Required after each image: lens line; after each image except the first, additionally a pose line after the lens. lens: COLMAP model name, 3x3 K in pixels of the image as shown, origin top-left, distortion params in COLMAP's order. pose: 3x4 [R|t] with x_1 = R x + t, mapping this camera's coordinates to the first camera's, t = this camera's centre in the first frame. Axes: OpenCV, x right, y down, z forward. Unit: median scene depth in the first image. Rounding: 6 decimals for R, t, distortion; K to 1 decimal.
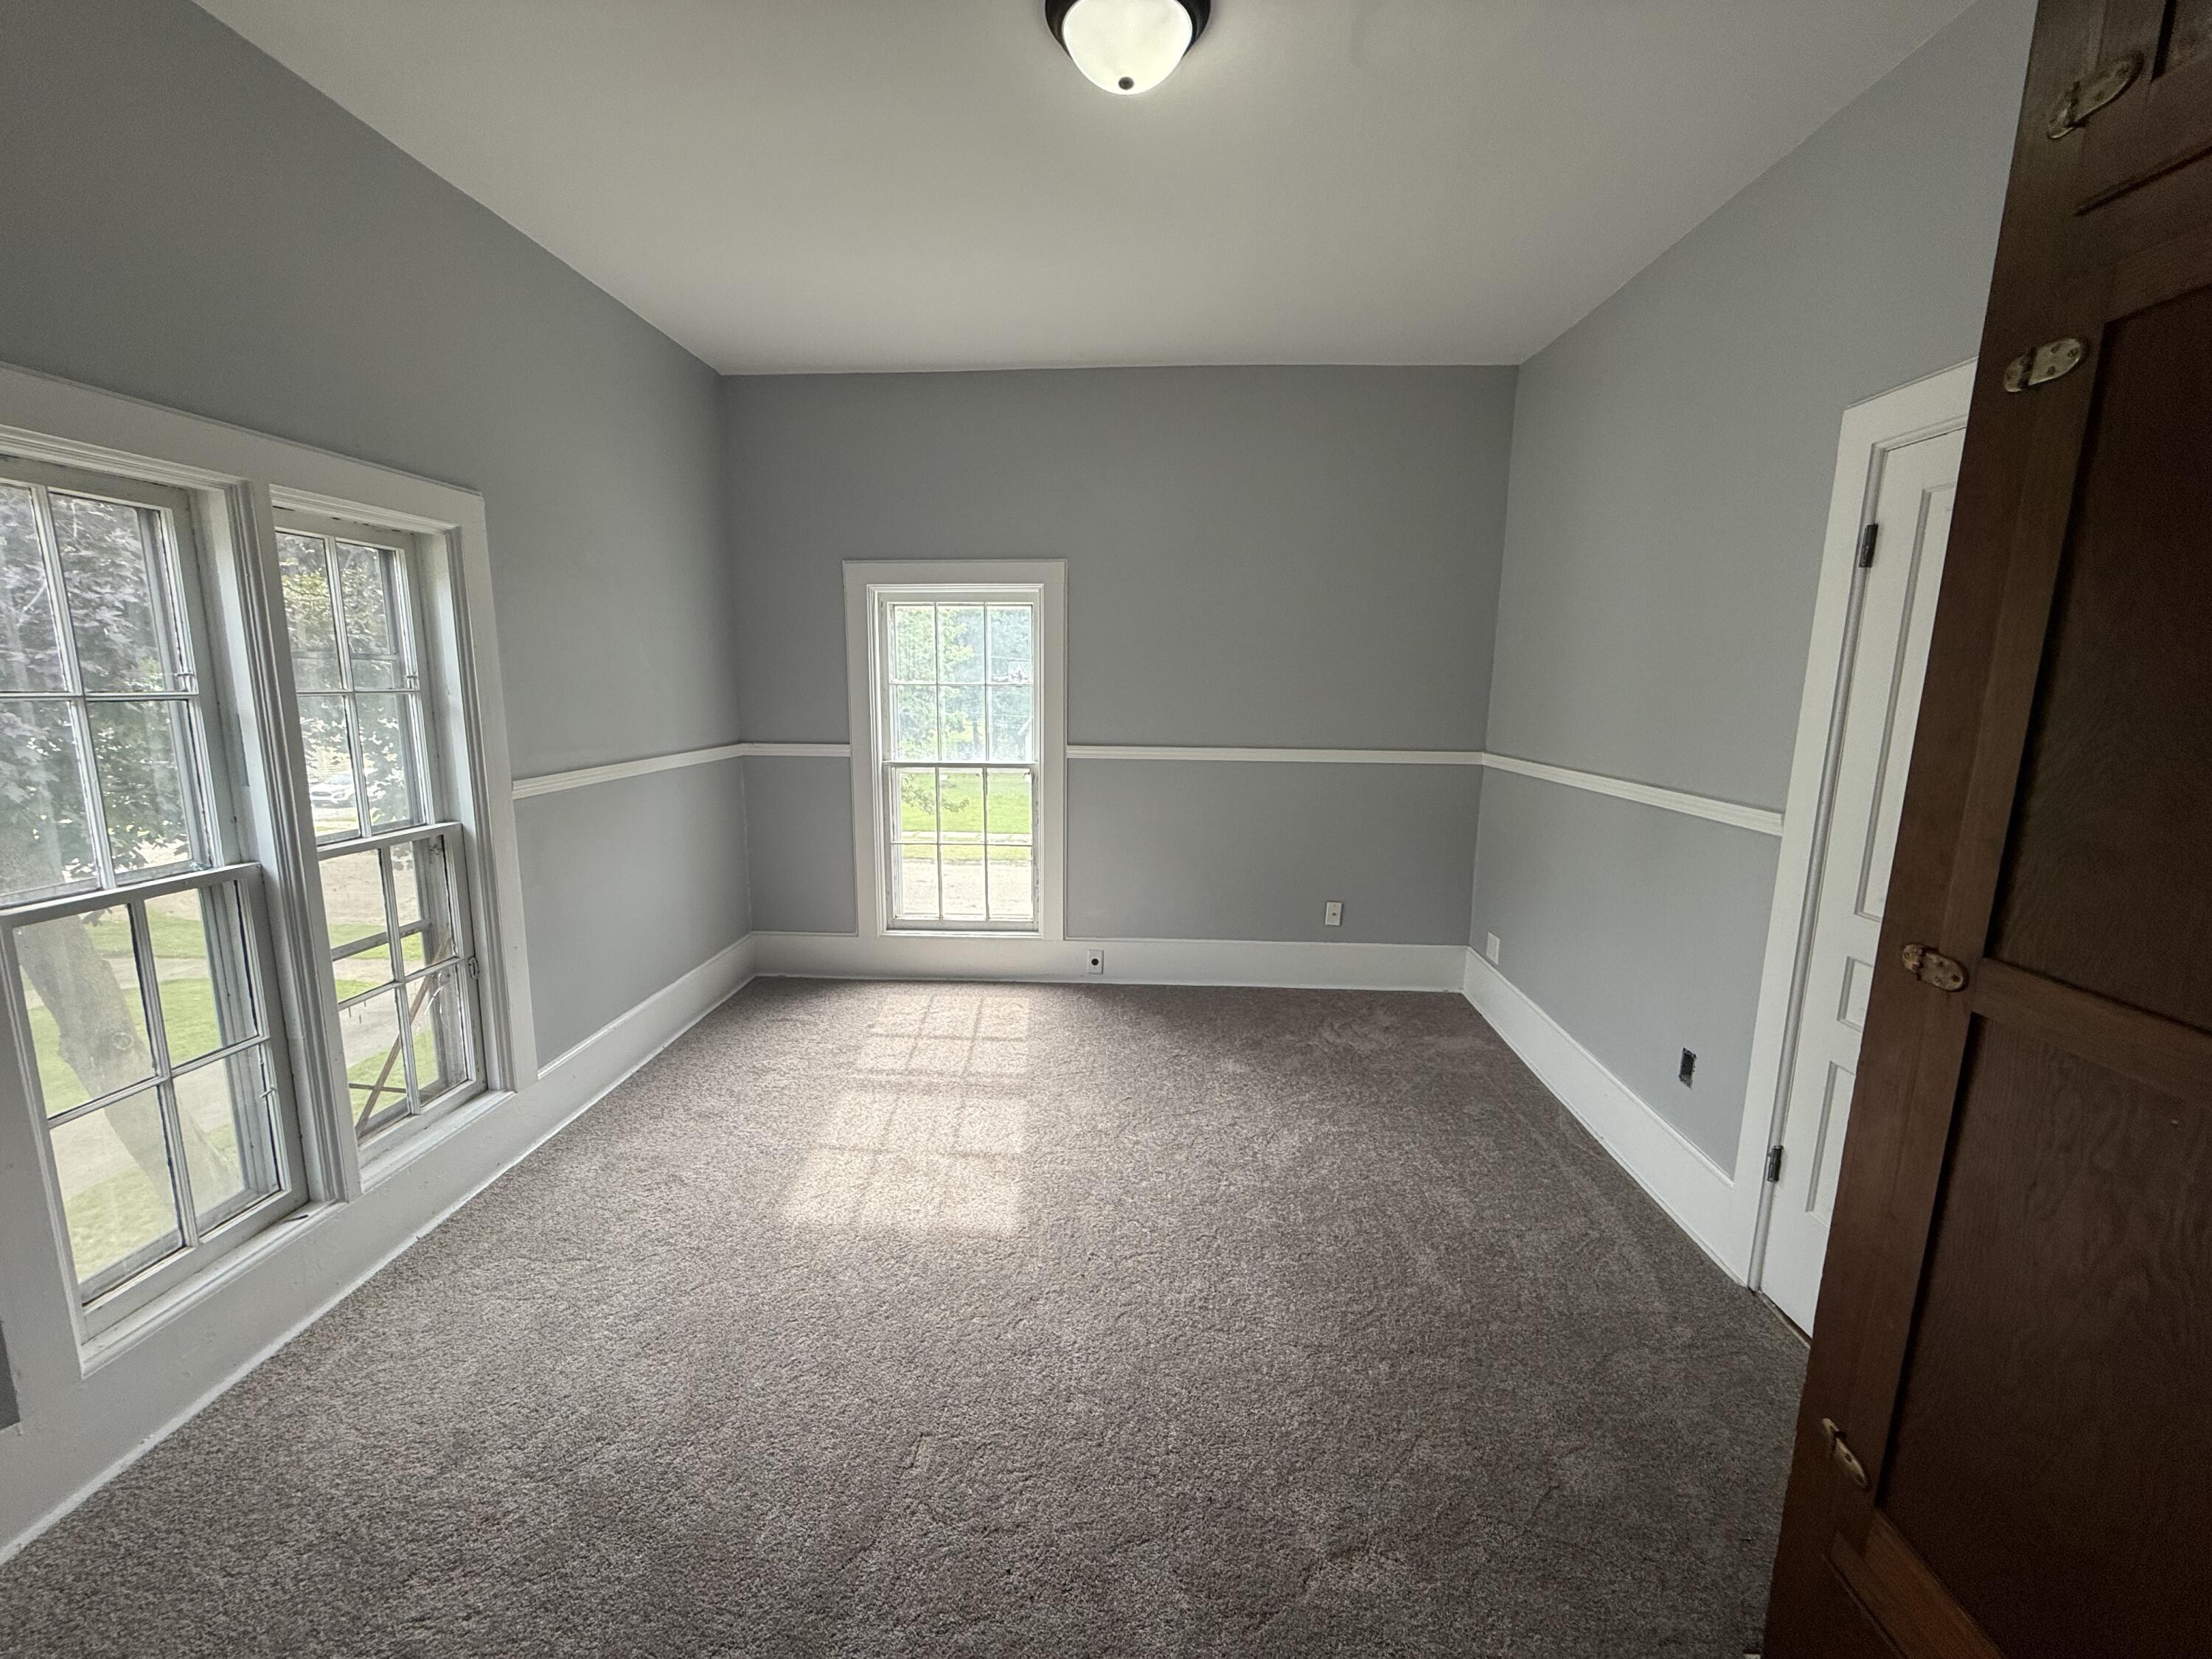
lens RADIAL K [[883.0, 0, 1103.6], [0, 883.0, 829.1], [0, 0, 1]] dist [0.001535, -0.000098]
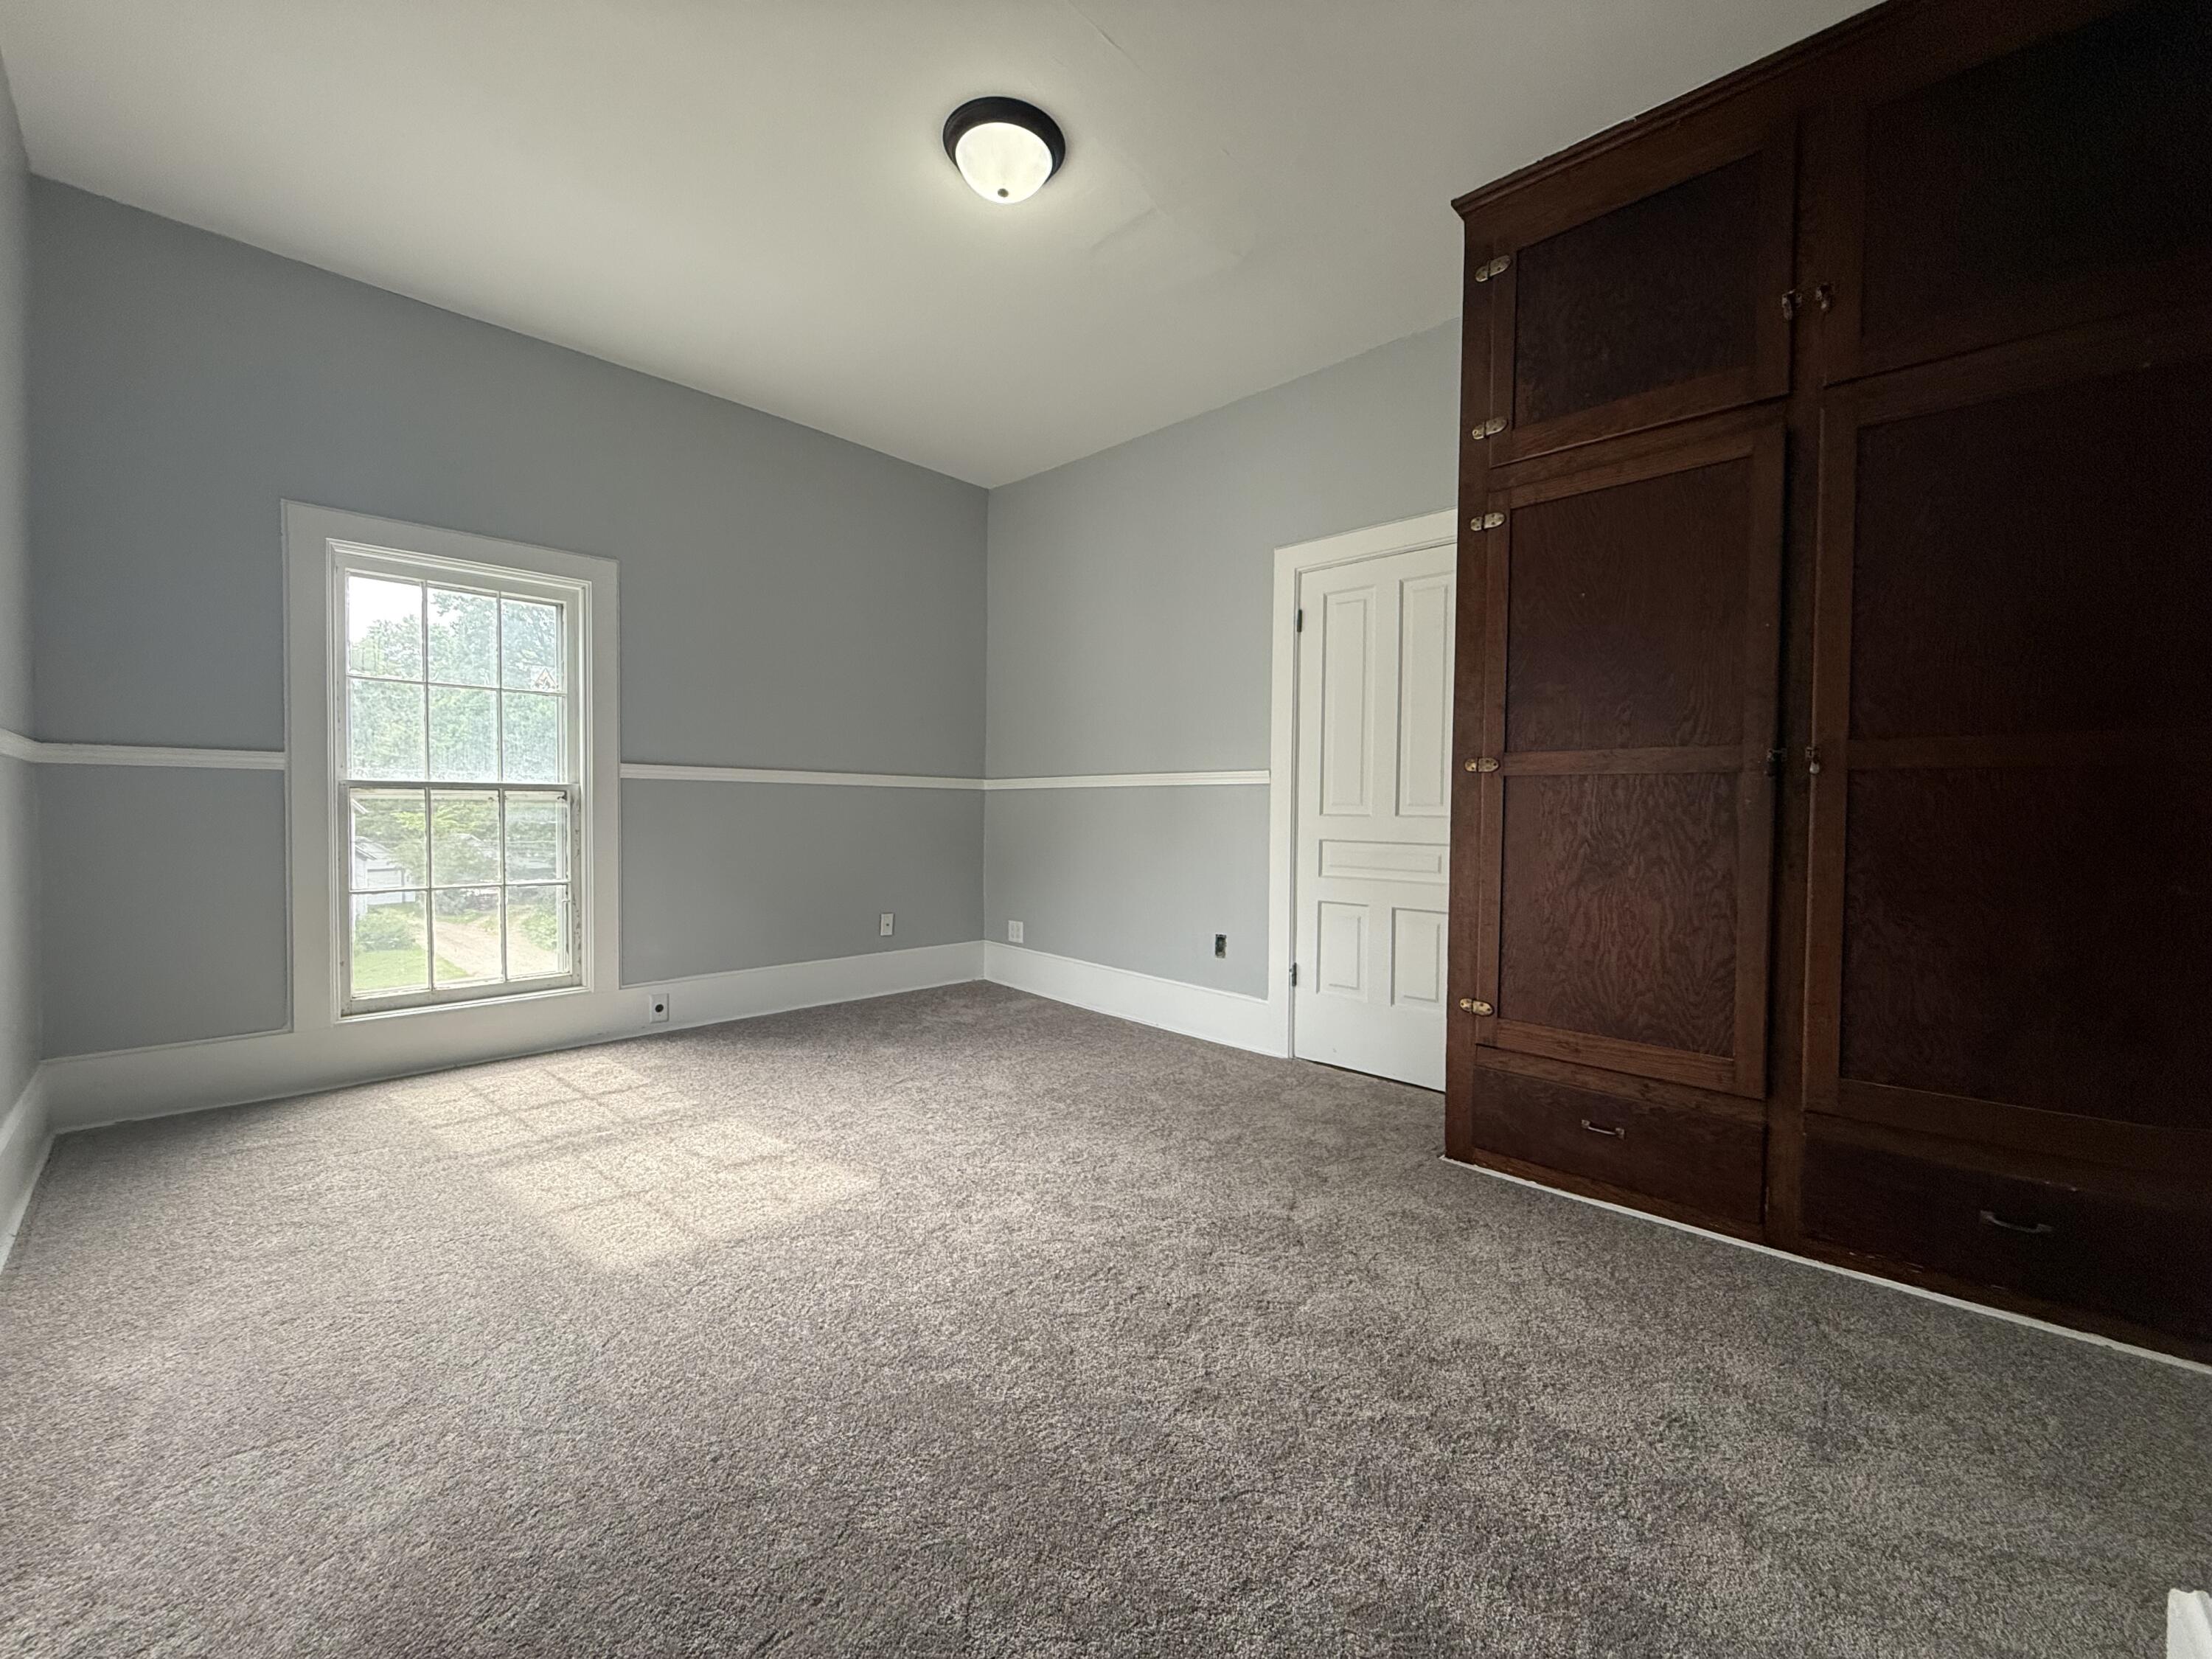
lens RADIAL K [[883.0, 0, 1106.2], [0, 883.0, 826.6], [0, 0, 1]] dist [0.001535, -0.000098]
pose [[0.661533, -0.018593, 0.749685, -0.410587], [0.123342, 0.988776, -0.084316, 0.110215], [-0.739703, 0.148245, 0.656402, 0.066575]]
